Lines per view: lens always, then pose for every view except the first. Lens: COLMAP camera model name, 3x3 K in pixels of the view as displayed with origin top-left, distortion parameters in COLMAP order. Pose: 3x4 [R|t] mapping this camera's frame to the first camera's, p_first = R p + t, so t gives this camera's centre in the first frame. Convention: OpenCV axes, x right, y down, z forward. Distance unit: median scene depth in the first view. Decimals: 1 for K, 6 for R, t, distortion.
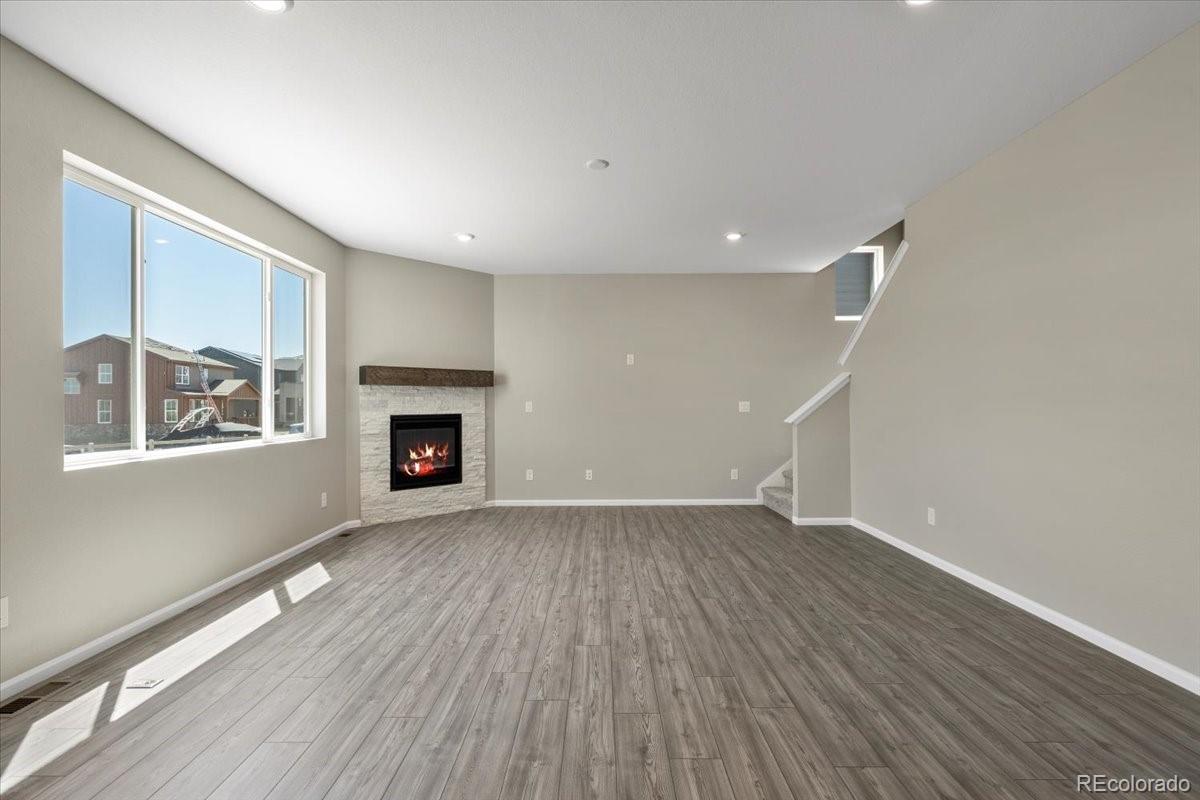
lens RADIAL K [[545.7, 0, 600.0], [0, 545.7, 400.0], [0, 0, 1]] dist [-0.002978, 0.000772]
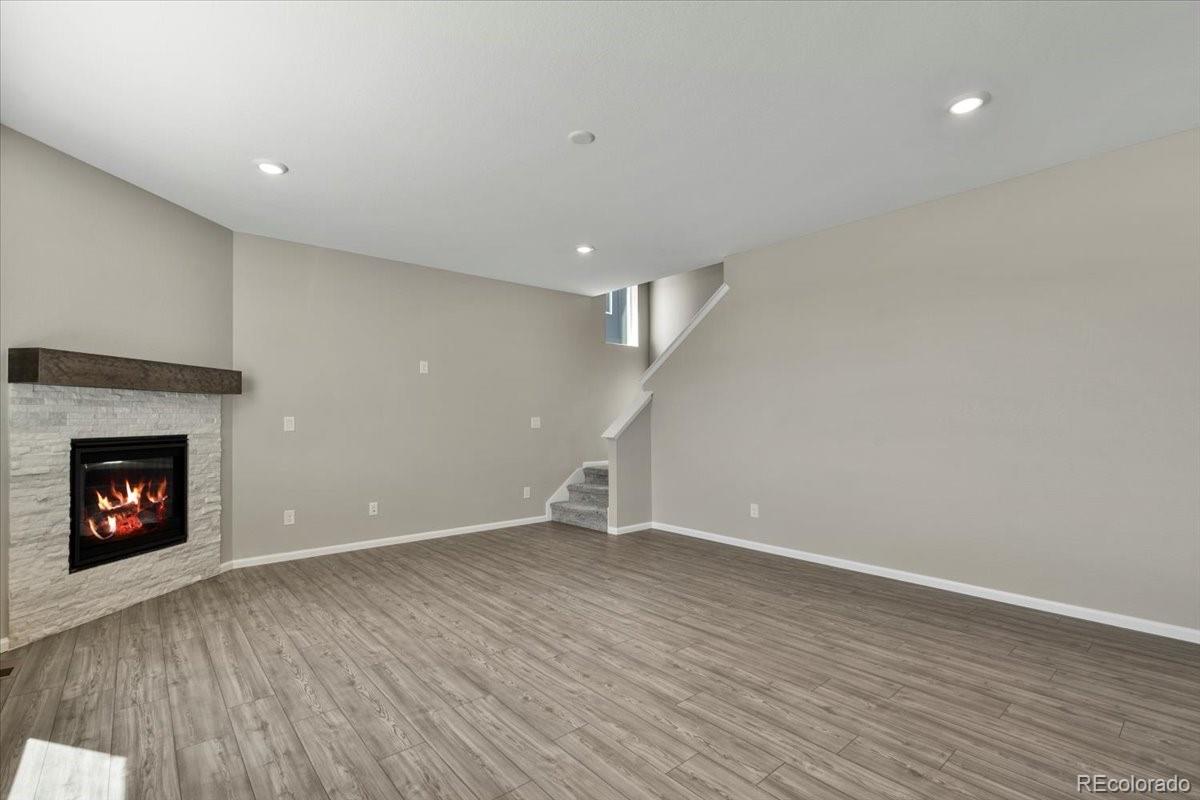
lens RADIAL K [[543.4, 0, 598.8], [0, 543.4, 409.4], [0, 0, 1]] dist [-0.001254, 0.000872]
pose [[0.757782, 0.013170, 0.652375, -0.342376], [-0.004796, 0.999882, -0.014615, 0.002819], [-0.652491, 0.007946, 0.757755, 0.217159]]
